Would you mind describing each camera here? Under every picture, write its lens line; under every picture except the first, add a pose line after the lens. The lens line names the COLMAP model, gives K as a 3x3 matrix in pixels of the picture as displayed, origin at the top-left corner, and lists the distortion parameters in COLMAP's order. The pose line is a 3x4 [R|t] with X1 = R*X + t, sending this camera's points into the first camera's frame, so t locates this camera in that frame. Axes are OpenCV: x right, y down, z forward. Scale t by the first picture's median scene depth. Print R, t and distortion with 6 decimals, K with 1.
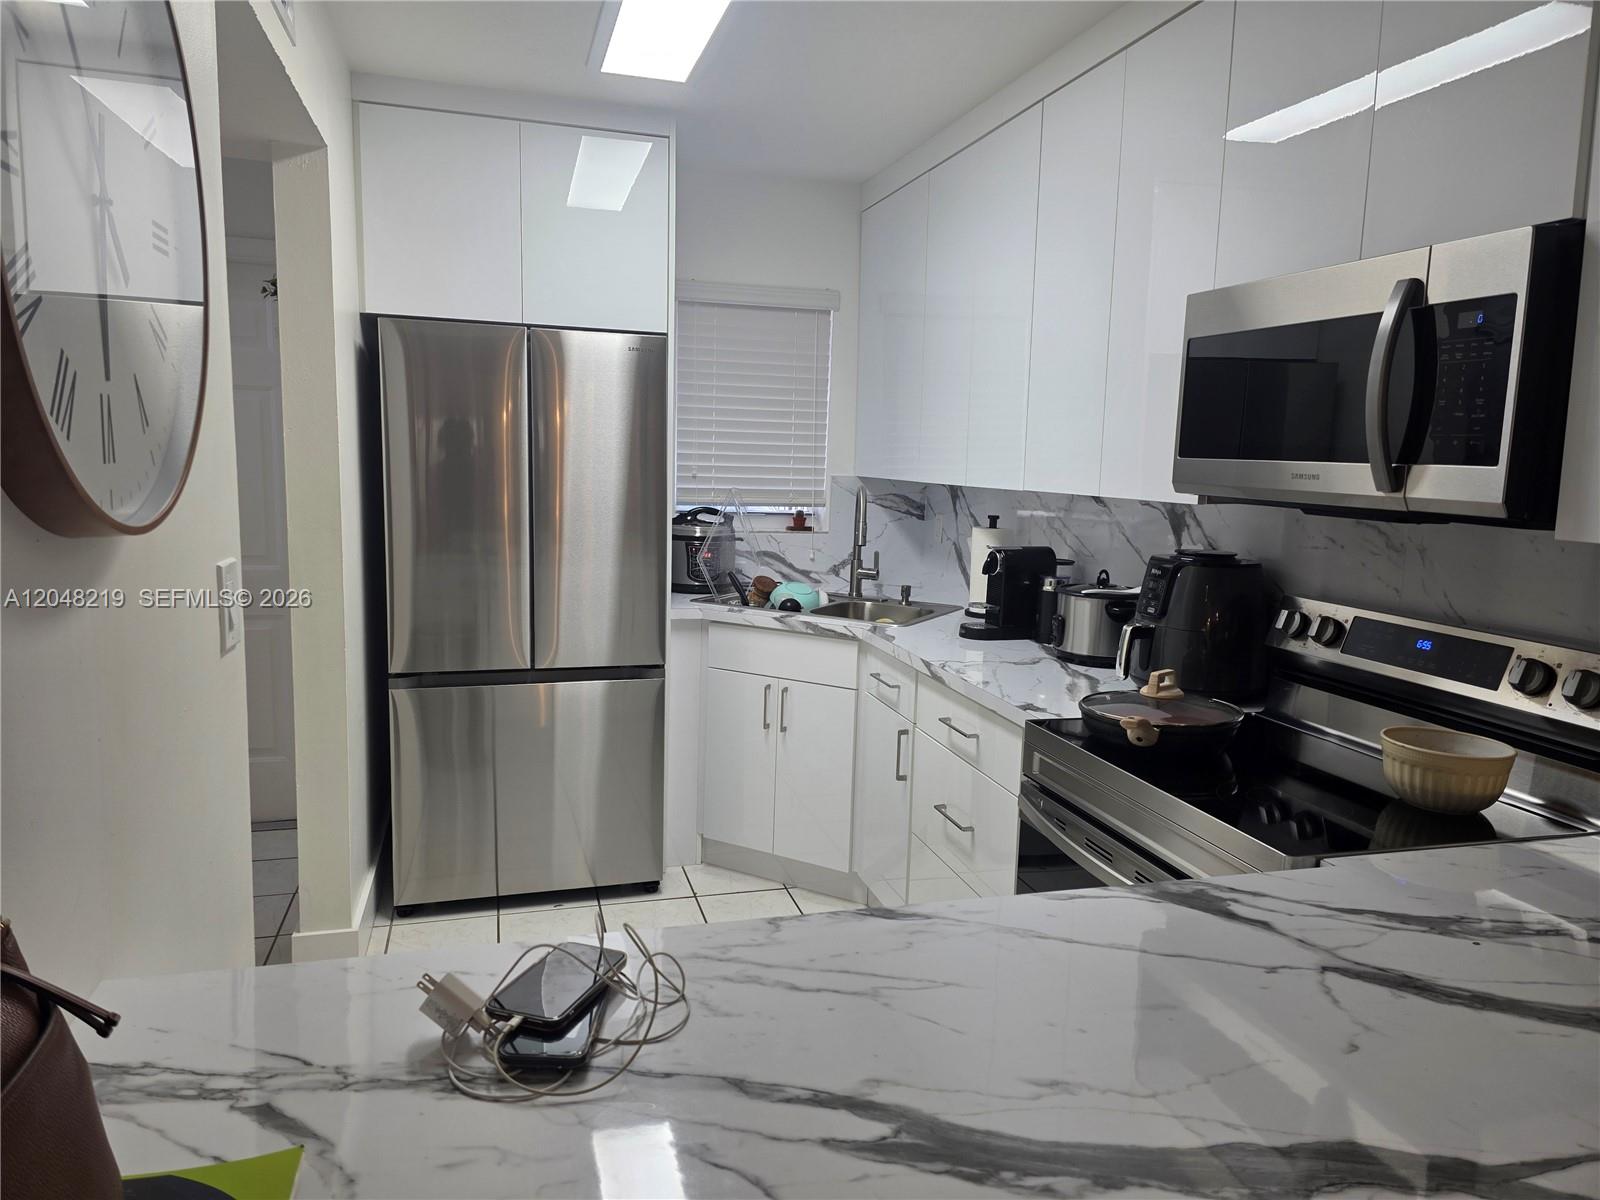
lens RADIAL K [[1071.3, 0, 810.9], [0, 1071.3, 608.4], [0, 0, 1]] dist [0.078789, -0.082897]
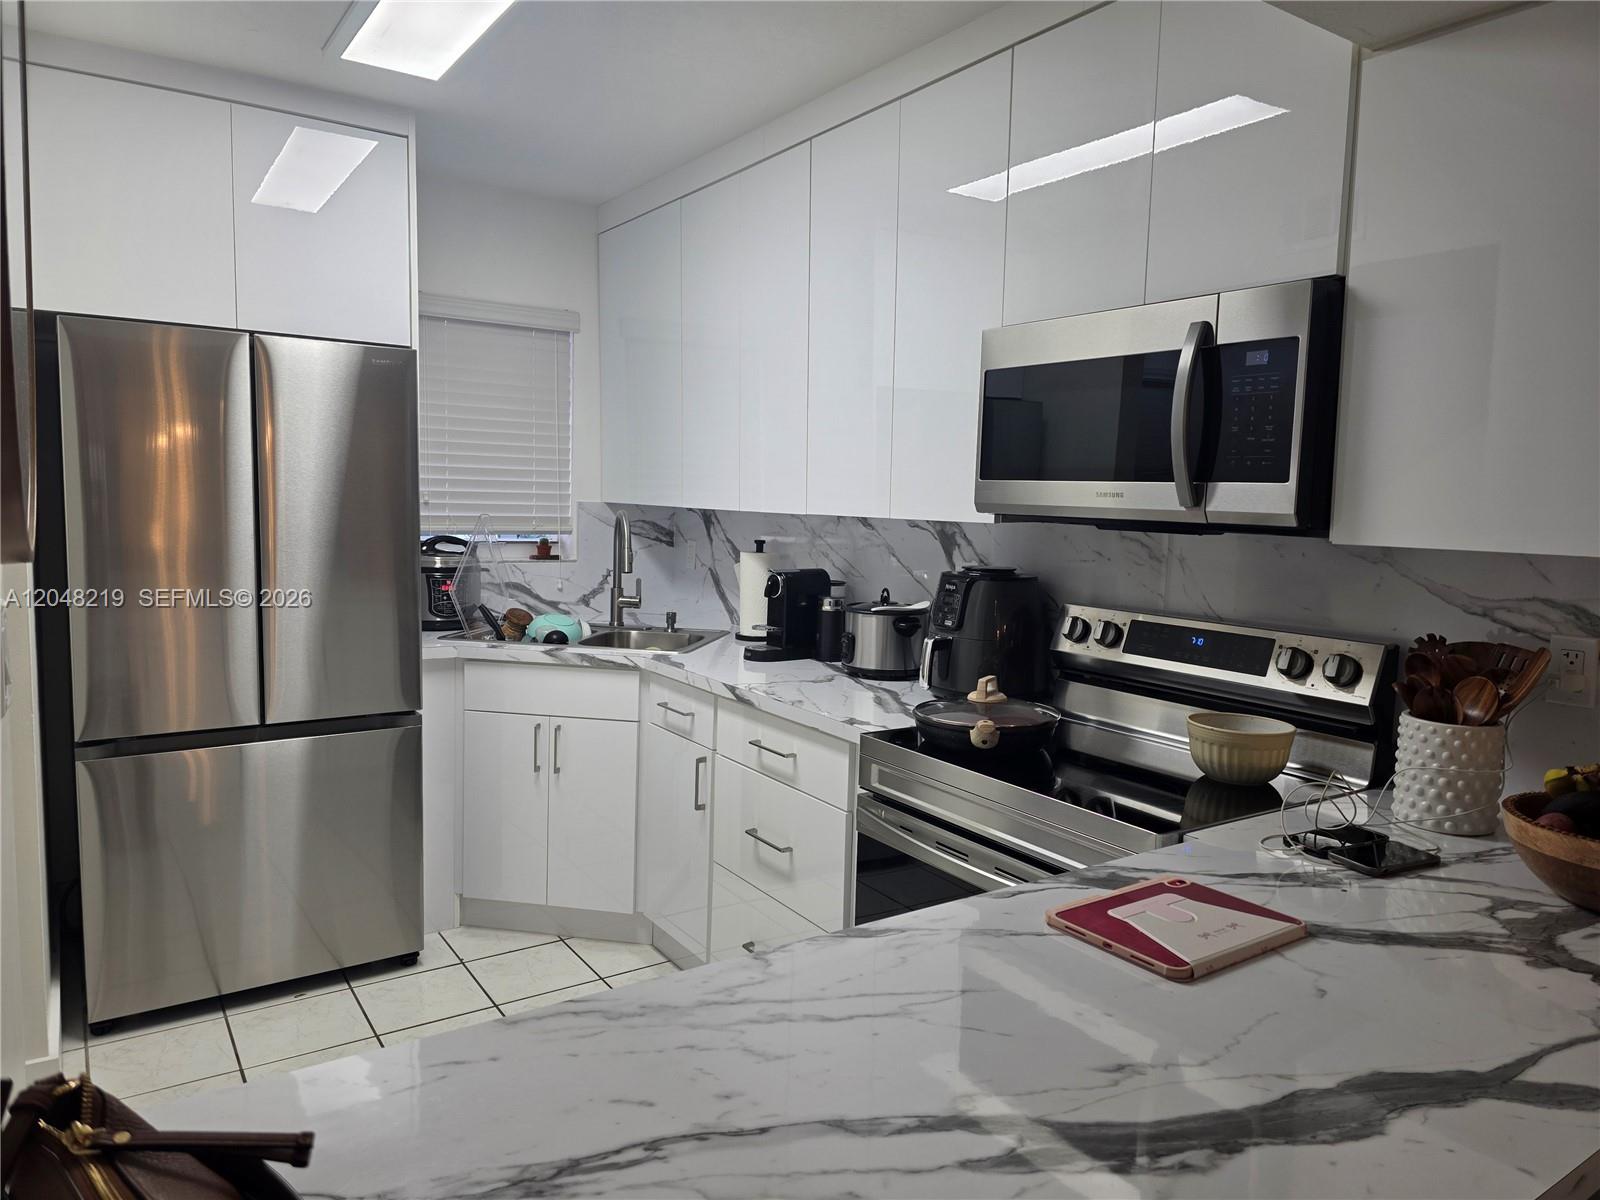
lens RADIAL K [[1071.3, 0, 827.8], [0, 1071.3, 601.0], [0, 0, 1]] dist [0.078789, -0.082897]
pose [[0.948569, -0.035646, 0.314557, -0.113963], [0.046772, 0.998516, -0.027894, 0.003281], [-0.313096, 0.041171, 0.948829, 0.028691]]
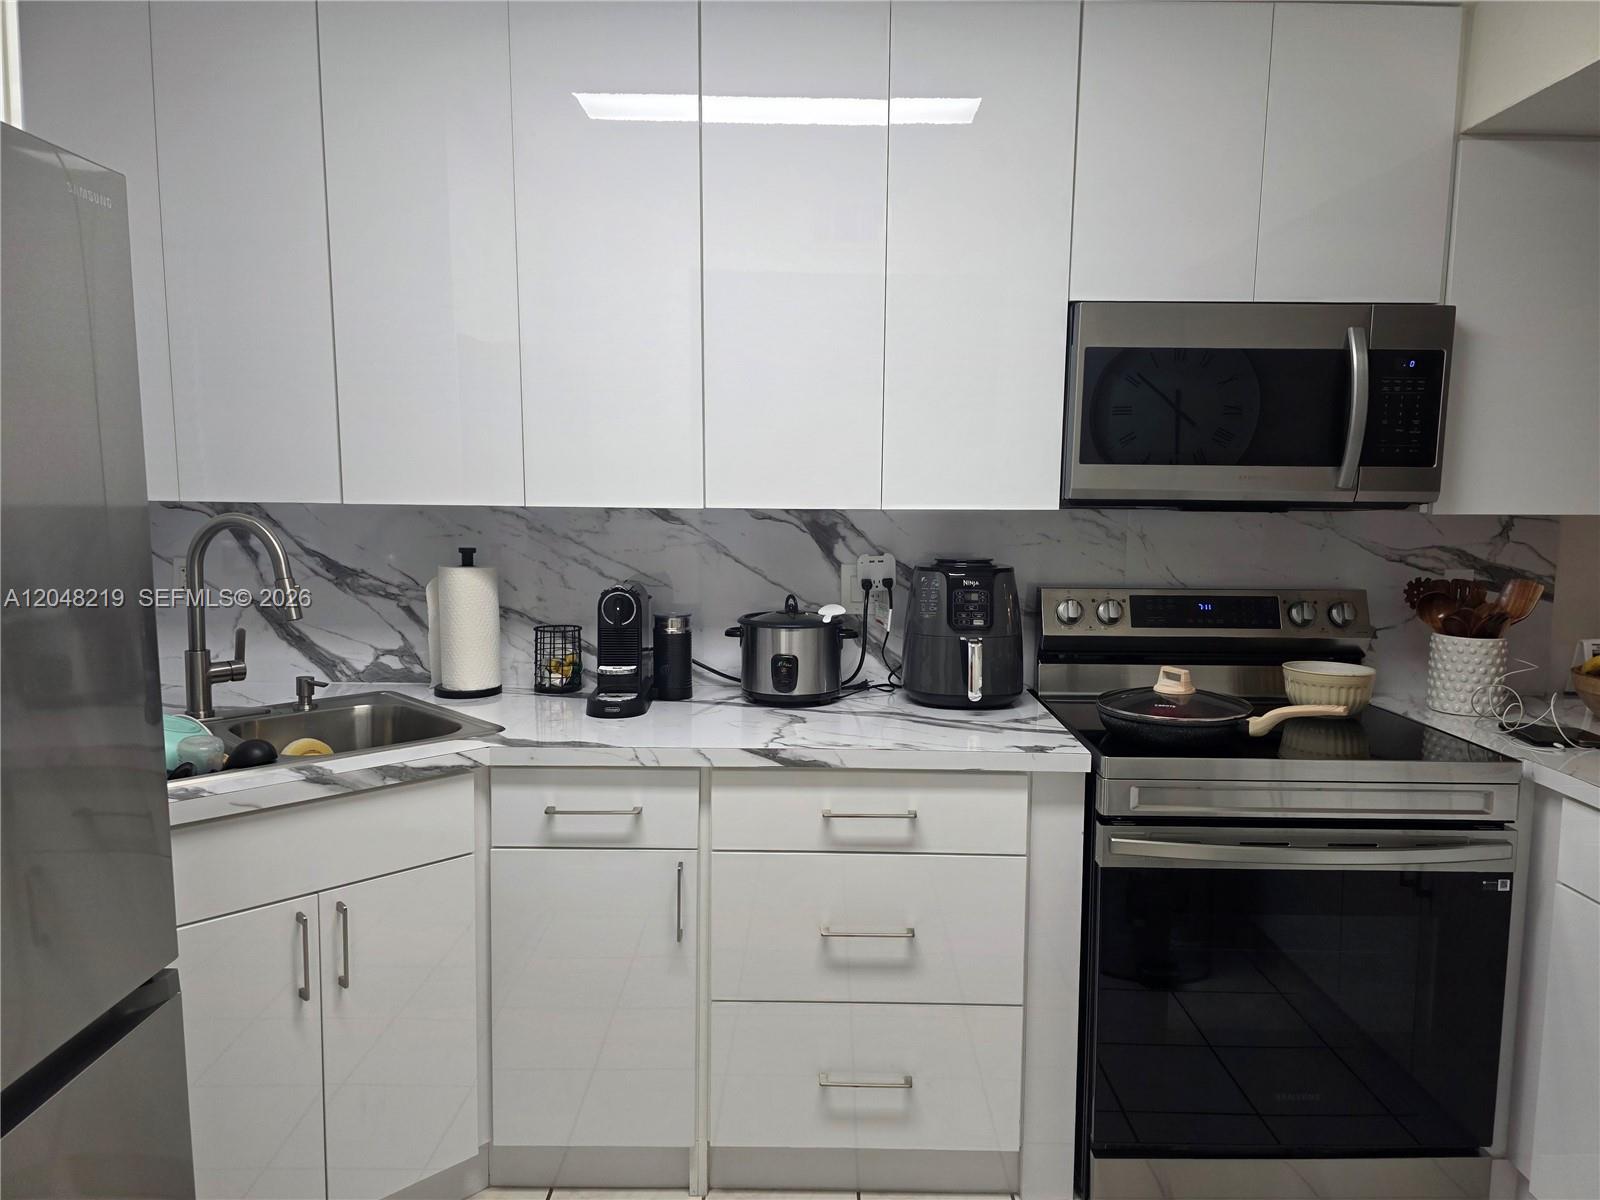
lens RADIAL K [[1071.3, 0, 801.3], [0, 1071.3, 603.1], [0, 0, 1]] dist [0.078789, -0.082897]
pose [[0.273519, -0.131291, 0.952864, -0.551090], [0.137403, 0.985814, 0.096389, -0.111968], [-0.952002, 0.104562, 0.287679, 0.756647]]
